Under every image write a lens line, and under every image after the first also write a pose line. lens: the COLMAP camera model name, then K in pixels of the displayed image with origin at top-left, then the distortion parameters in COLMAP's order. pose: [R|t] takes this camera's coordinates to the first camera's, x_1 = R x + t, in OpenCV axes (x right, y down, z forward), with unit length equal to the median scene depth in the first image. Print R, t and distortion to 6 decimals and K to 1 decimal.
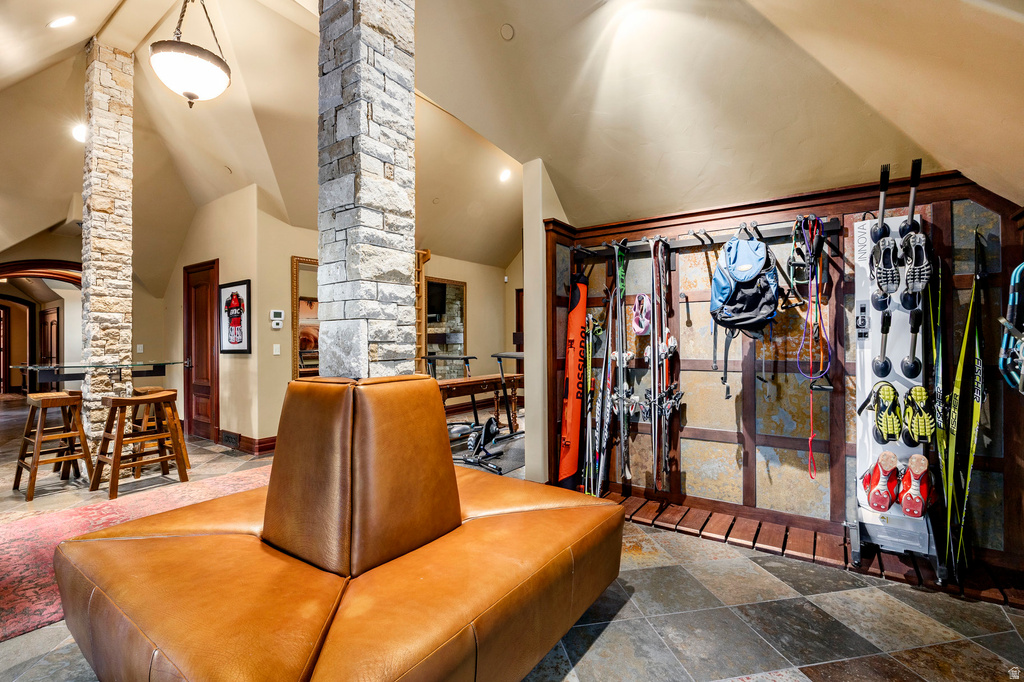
lens RADIAL K [[458.2, 0, 513.5], [0, 458.2, 343.5], [0, 0, 1]] dist [-0.000628, -0.000034]
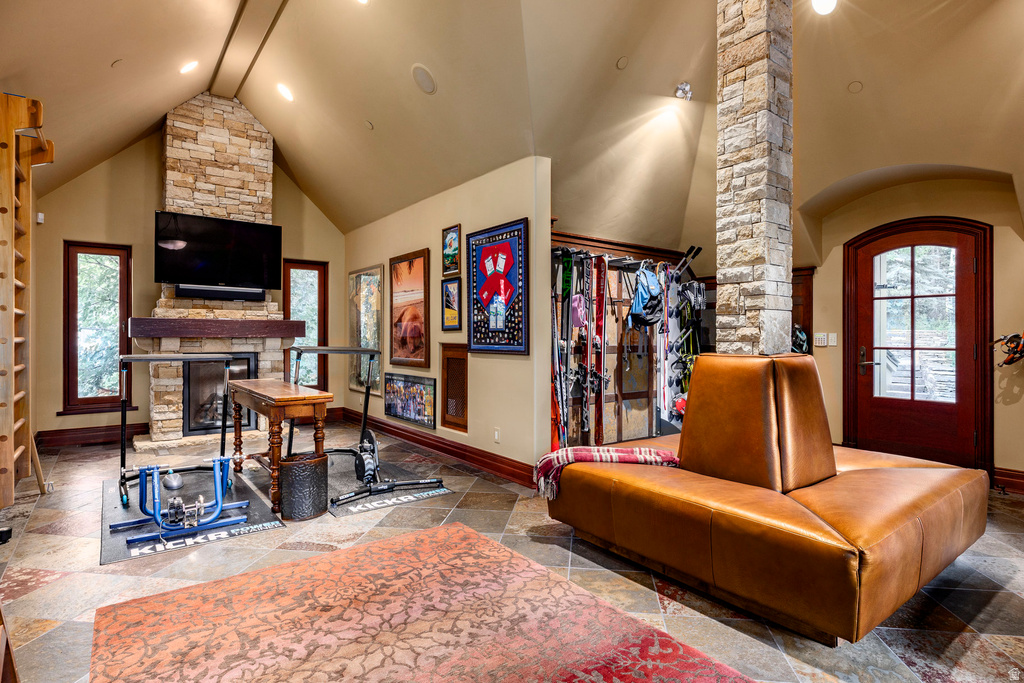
lens RADIAL K [[532.9, 0, 512.6], [0, 532.9, 337.6], [0, 0, 1]] dist [-0.006318, -0.001742]
pose [[0.317635, 0.003163, 0.948208, -1.329347], [-0.002300, 0.999994, -0.002565, 0.016188], [-0.948210, -0.001366, 0.317641, 0.807586]]
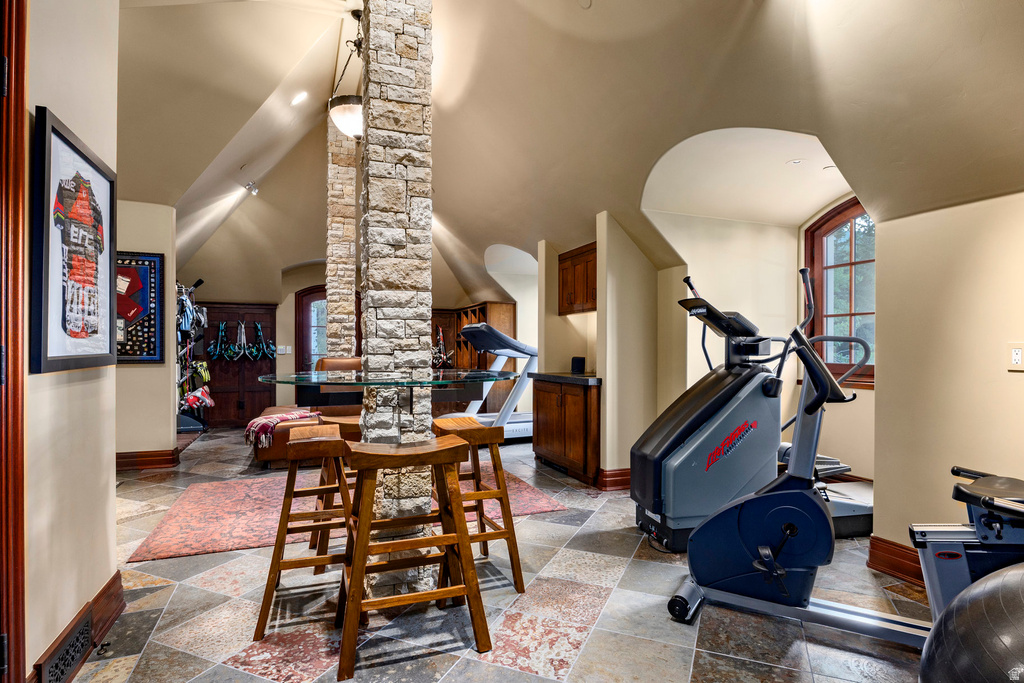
lens RADIAL K [[532.9, 0, 512.0], [0, 532.9, 345.8], [0, 0, 1]] dist [-0.006318, -0.001742]
pose [[-0.823402, 0.003136, 0.567451, -1.931492], [-0.000665, 0.999979, -0.006492, 0.011795], [-0.567459, -0.005723, -0.823382, 2.002029]]
